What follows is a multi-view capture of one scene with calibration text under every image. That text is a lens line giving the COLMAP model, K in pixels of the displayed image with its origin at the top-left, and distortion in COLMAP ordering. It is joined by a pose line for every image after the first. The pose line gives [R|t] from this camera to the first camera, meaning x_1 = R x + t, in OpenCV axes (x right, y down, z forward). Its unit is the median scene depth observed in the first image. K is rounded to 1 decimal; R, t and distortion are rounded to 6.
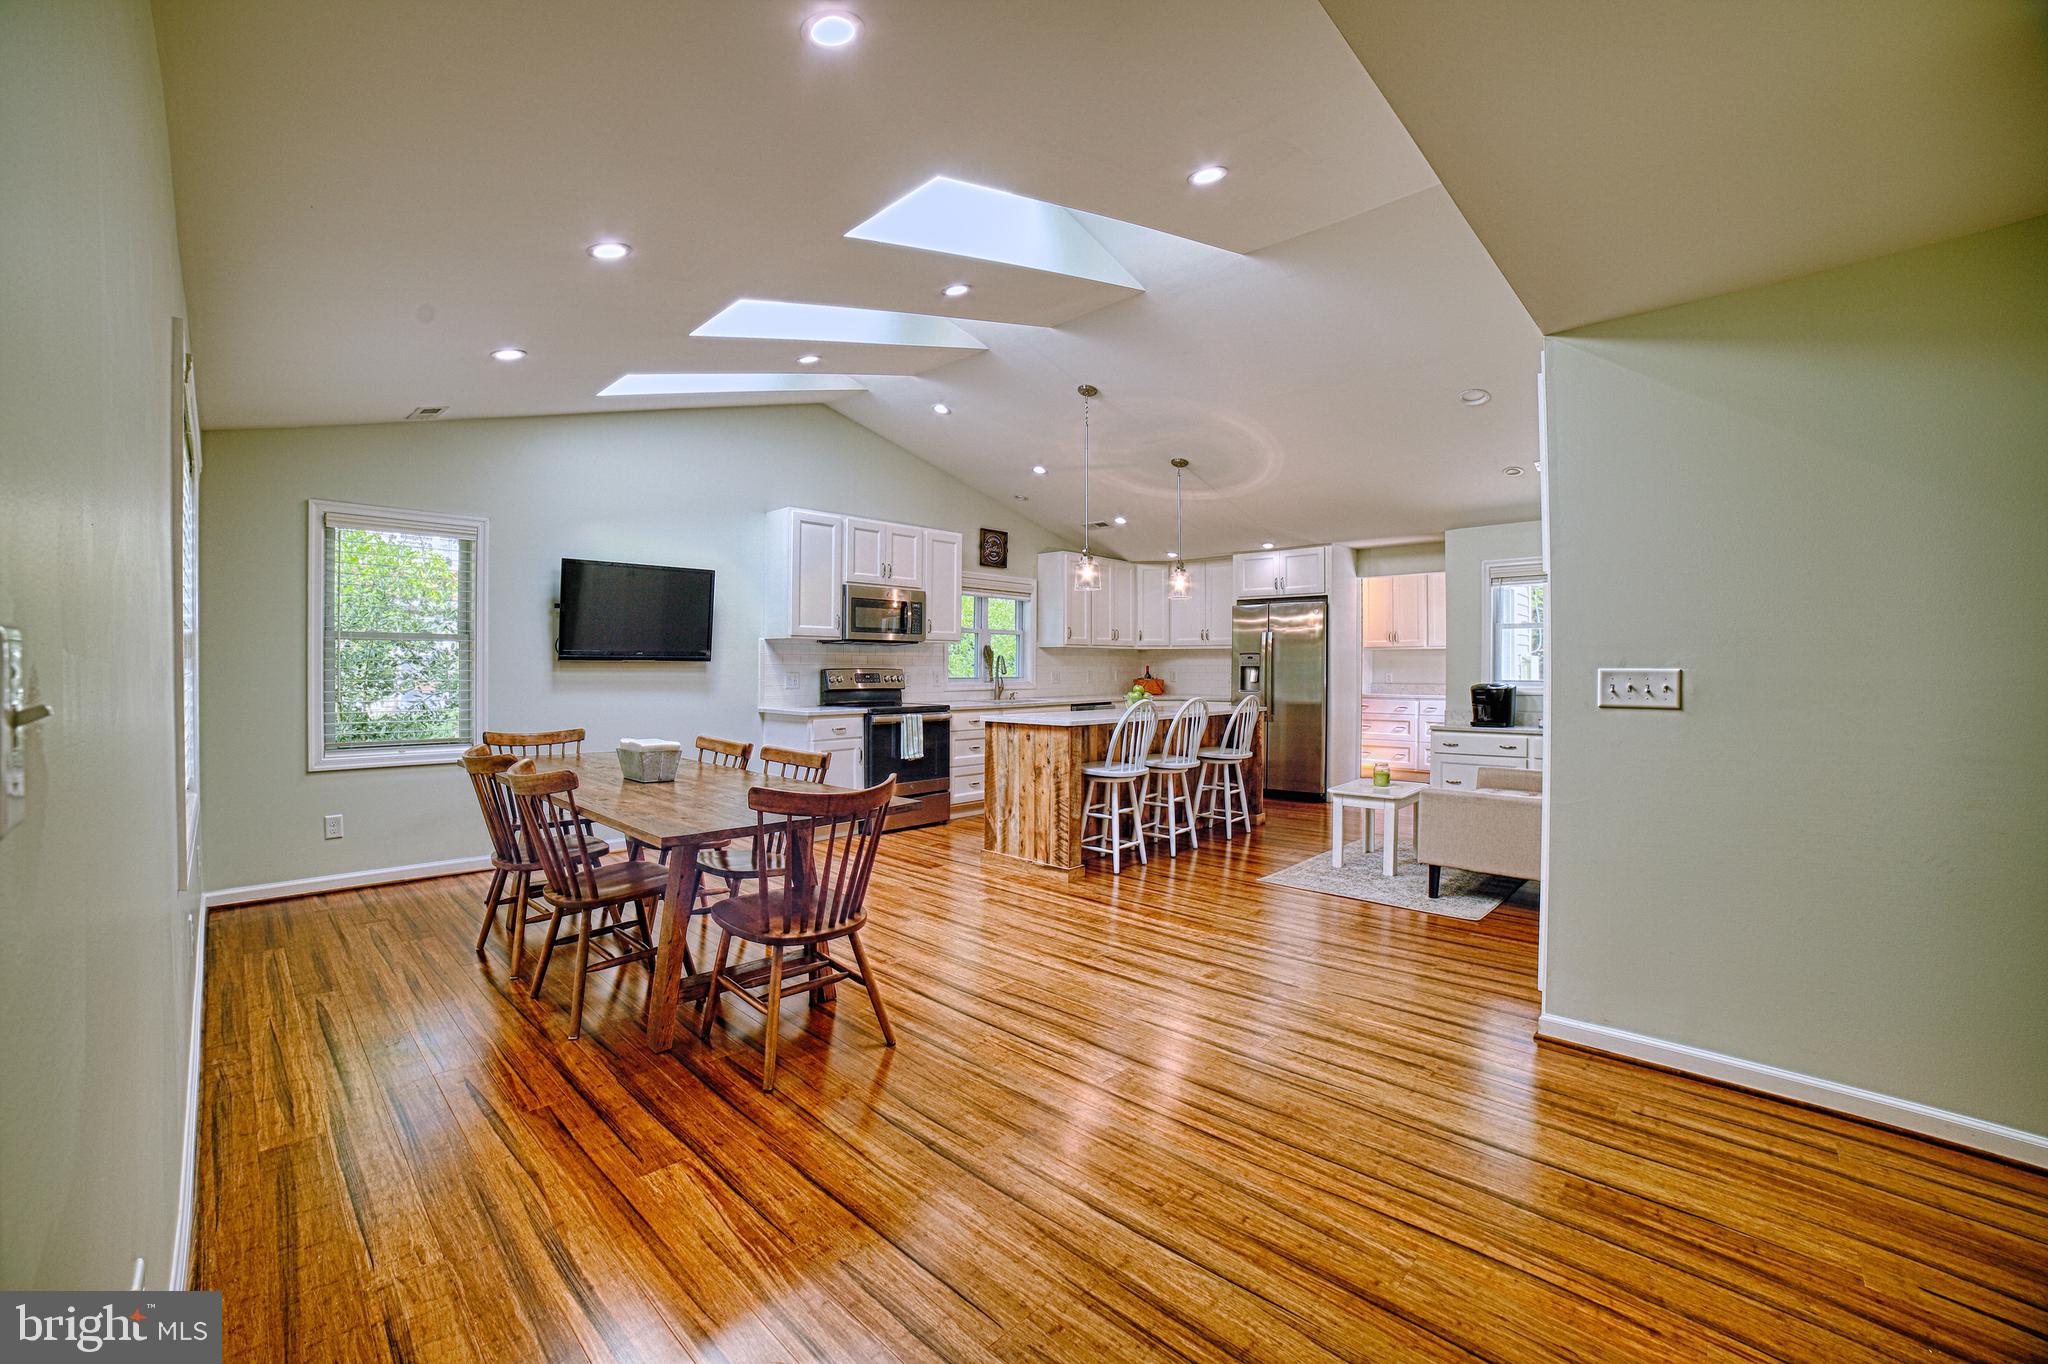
lens RADIAL K [[818.7, 0, 1021.0], [0, 818.7, 675.6], [0, 0, 1]] dist [-0.061638, 0.010828]
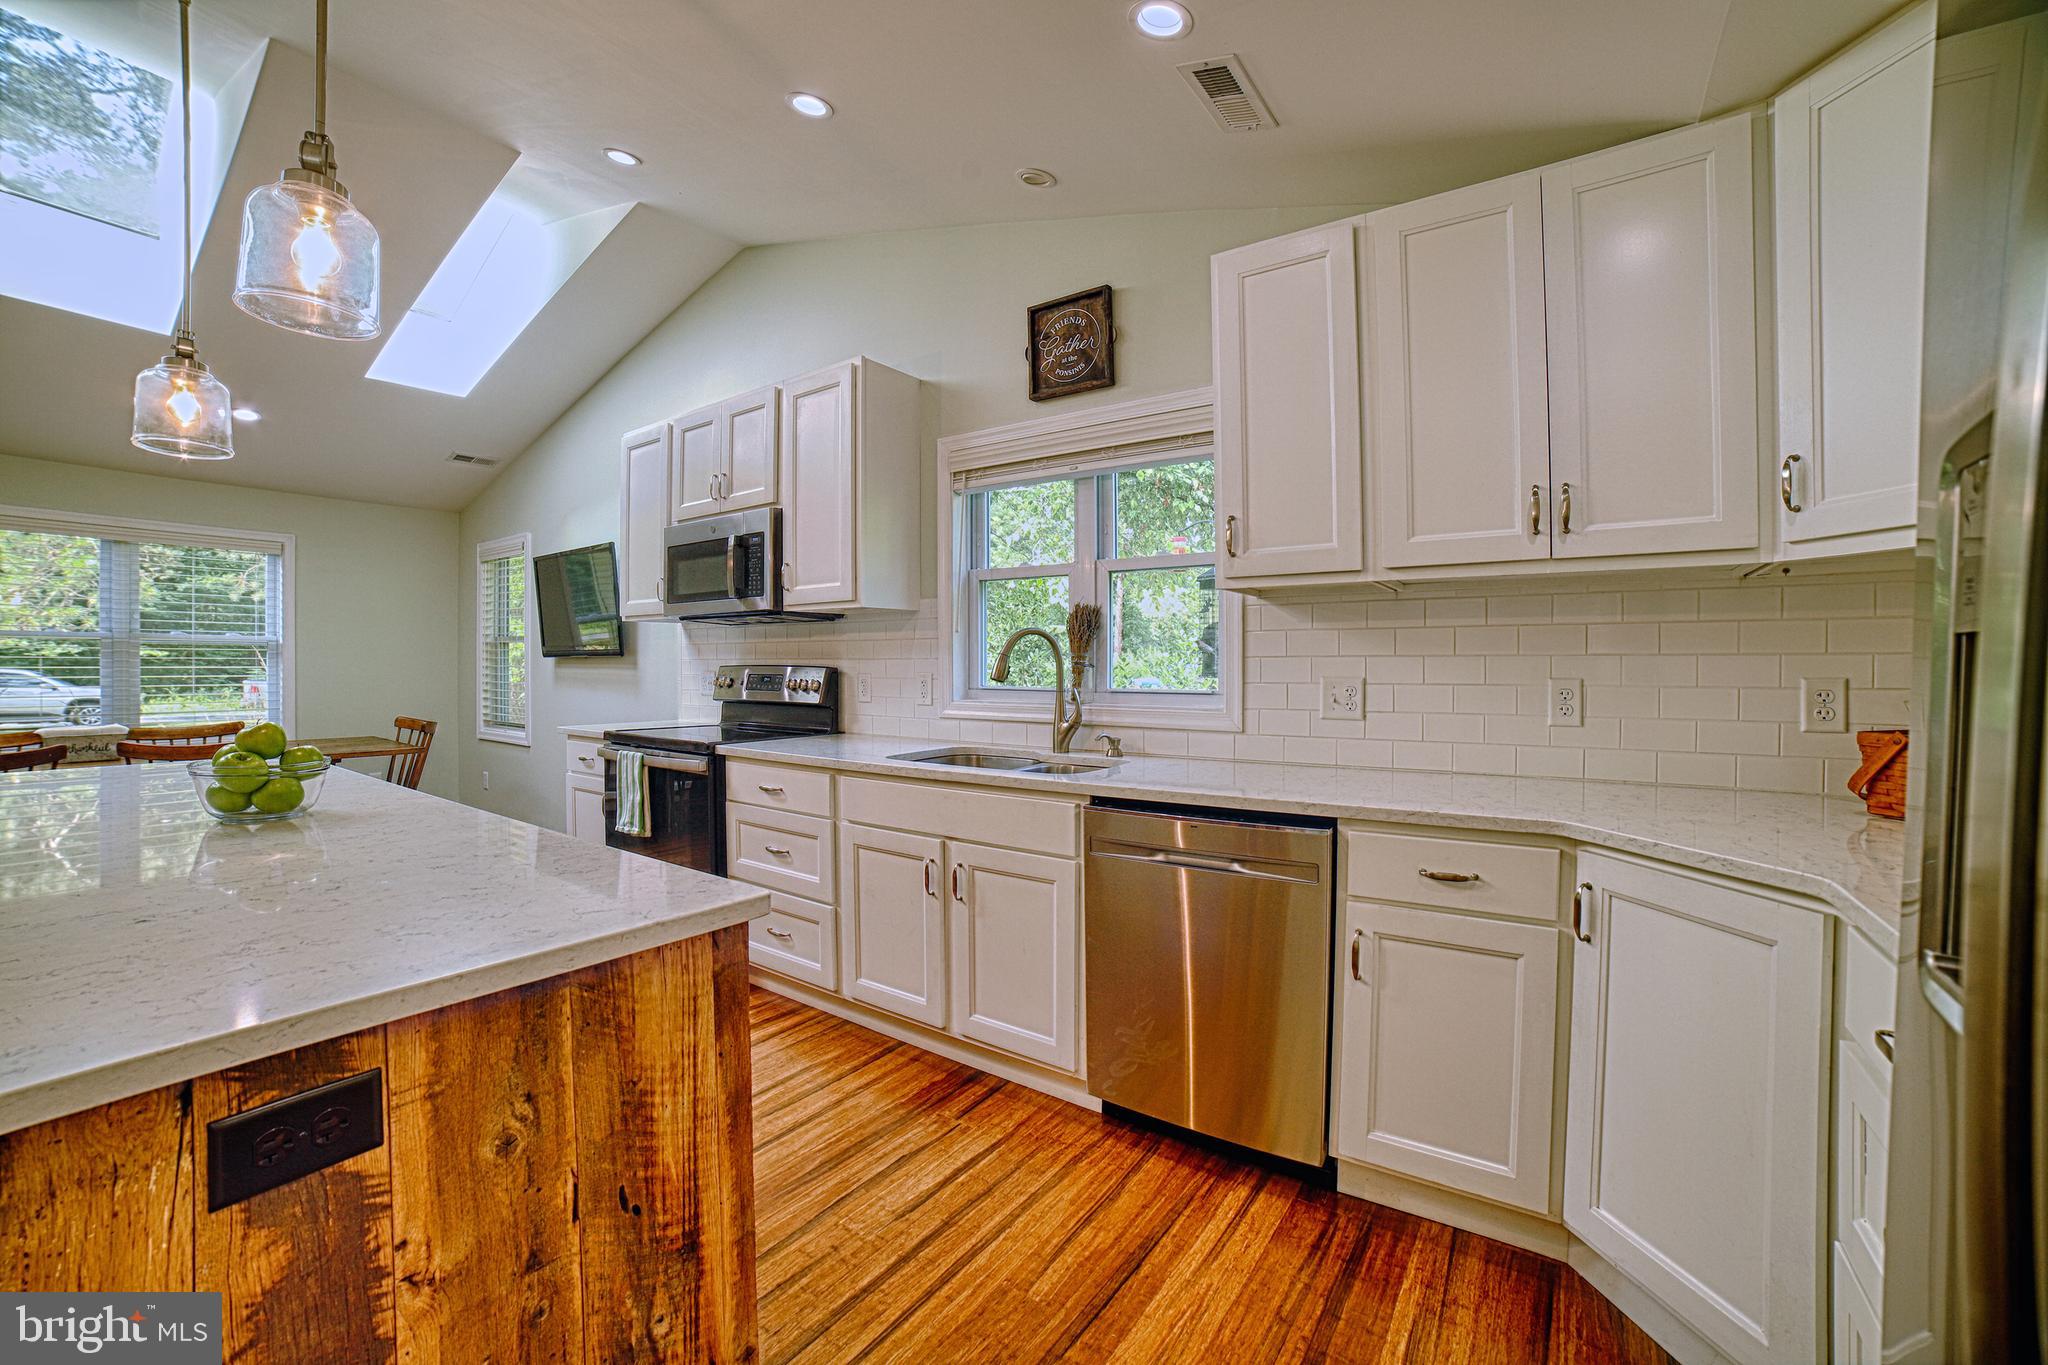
lens RADIAL K [[818.7, 0, 987.4], [0, 818.7, 683.5], [0, 0, 1]] dist [-0.061638, 0.010828]
pose [[0.129974, 0.016571, -0.991379, 0.418041], [-0.013335, 0.999799, 0.014963, -0.006743], [0.991428, 0.011275, 0.130168, 1.147611]]
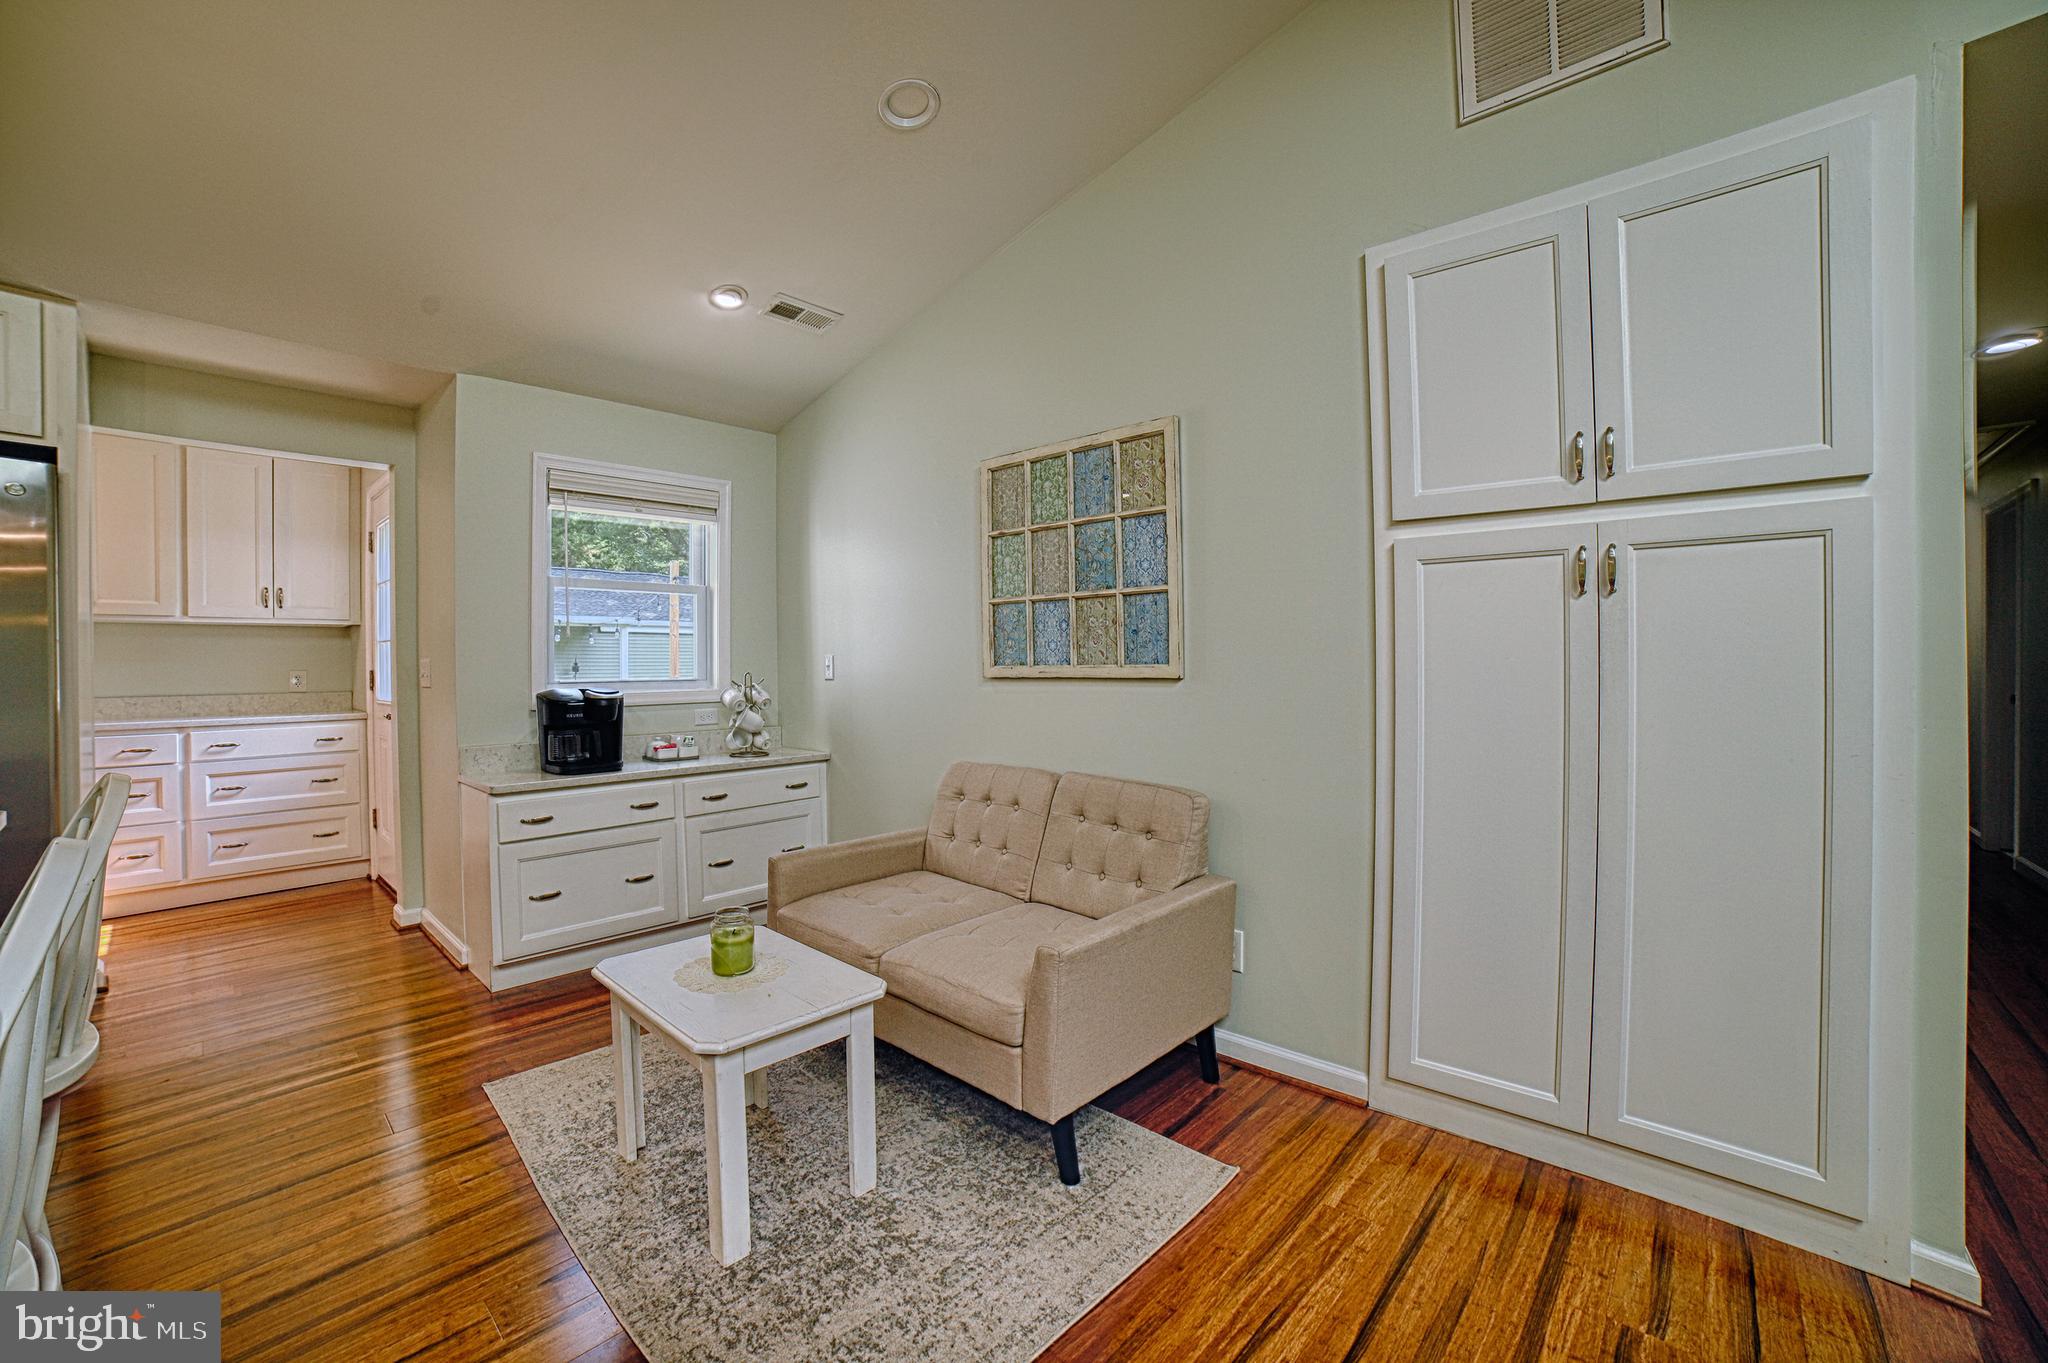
lens RADIAL K [[818.7, 0, 1024.9], [0, 818.7, 671.4], [0, 0, 1]] dist [-0.061638, 0.010828]
pose [[-0.023595, -0.010967, 0.999661, 0.059633], [0.015768, 0.999811, 0.011341, -0.002980], [-0.999597, 0.016030, -0.023418, 0.709582]]
